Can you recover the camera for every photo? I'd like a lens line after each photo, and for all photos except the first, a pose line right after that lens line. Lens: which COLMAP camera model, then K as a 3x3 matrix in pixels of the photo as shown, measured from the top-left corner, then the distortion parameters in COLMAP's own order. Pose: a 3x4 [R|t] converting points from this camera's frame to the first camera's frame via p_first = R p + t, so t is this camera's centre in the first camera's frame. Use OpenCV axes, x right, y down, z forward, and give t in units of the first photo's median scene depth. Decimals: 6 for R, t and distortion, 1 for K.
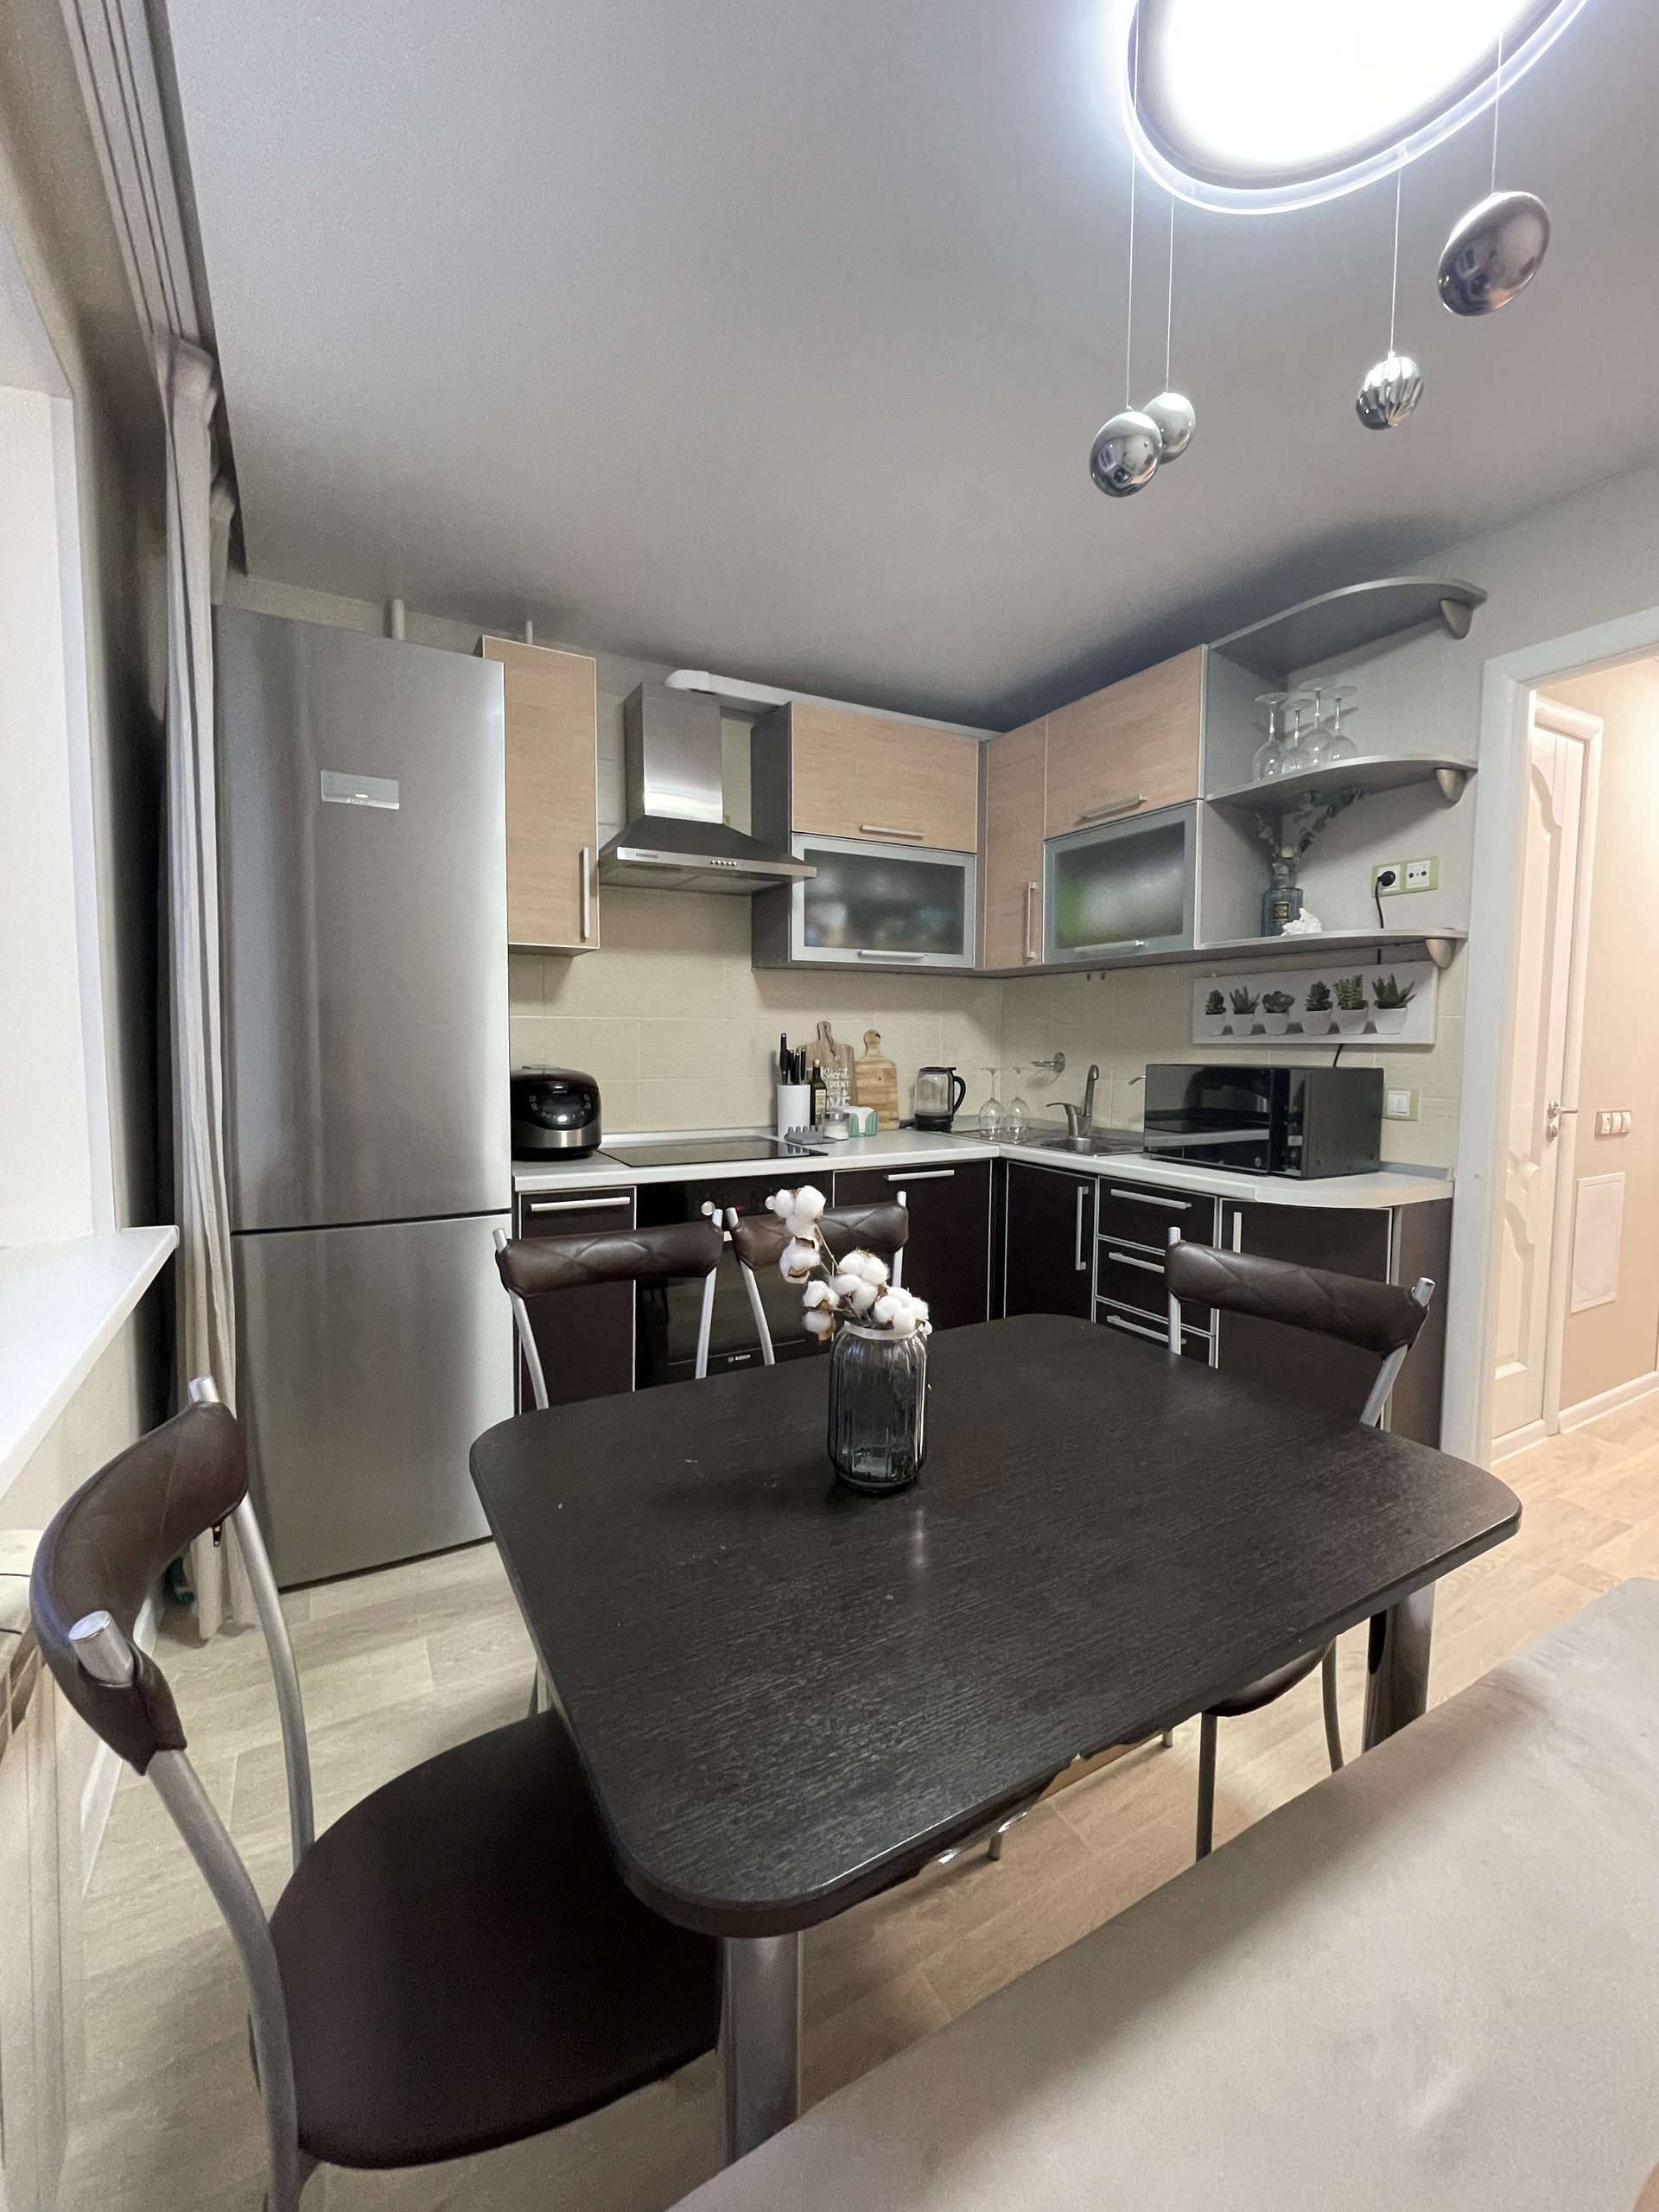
lens RADIAL K [[893.3, 0, 830.5], [0, 893.3, 1096.1], [0, 0, 1]] dist [-0.002897, 0.000231]
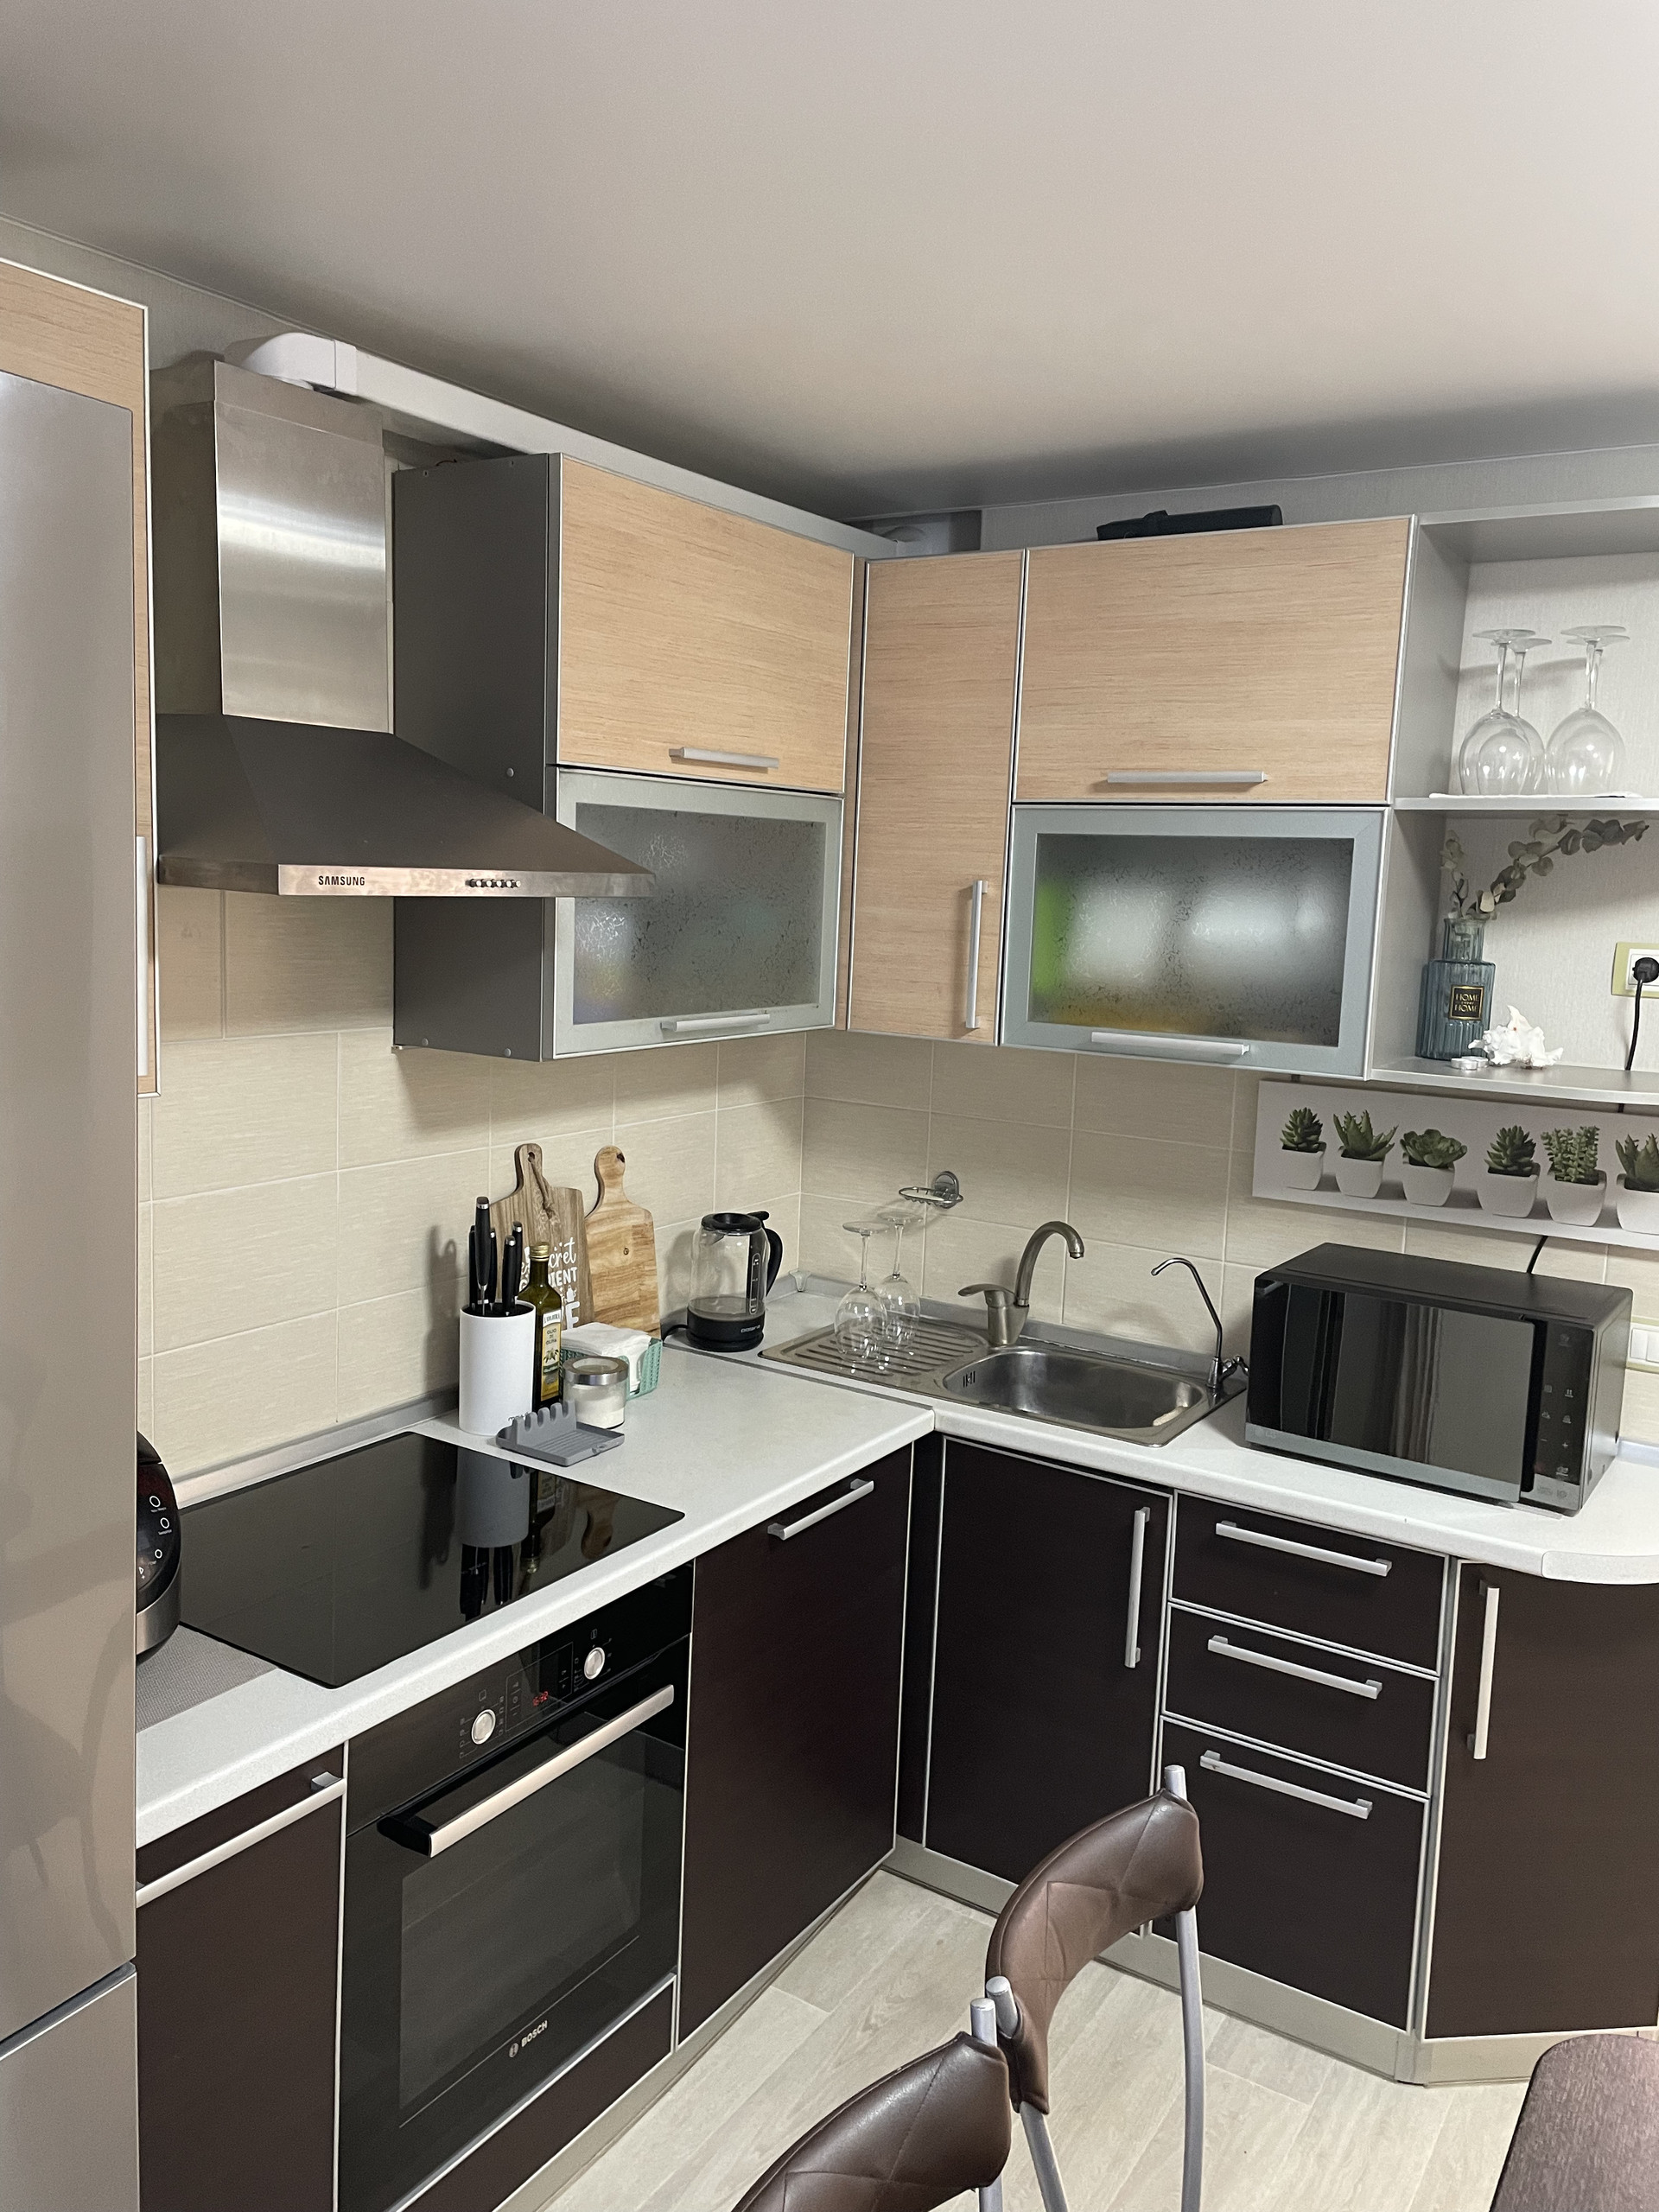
lens RADIAL K [[1648.5, 0, 832.0], [0, 1648.5, 1078.0], [0, 0, 1]] dist [0.039271, -0.005314]
pose [[0.882971, -0.025185, 0.468752, -0.299705], [-0.003788, 0.998145, 0.060765, -0.192274], [-0.469413, -0.055429, 0.881237, 0.224984]]
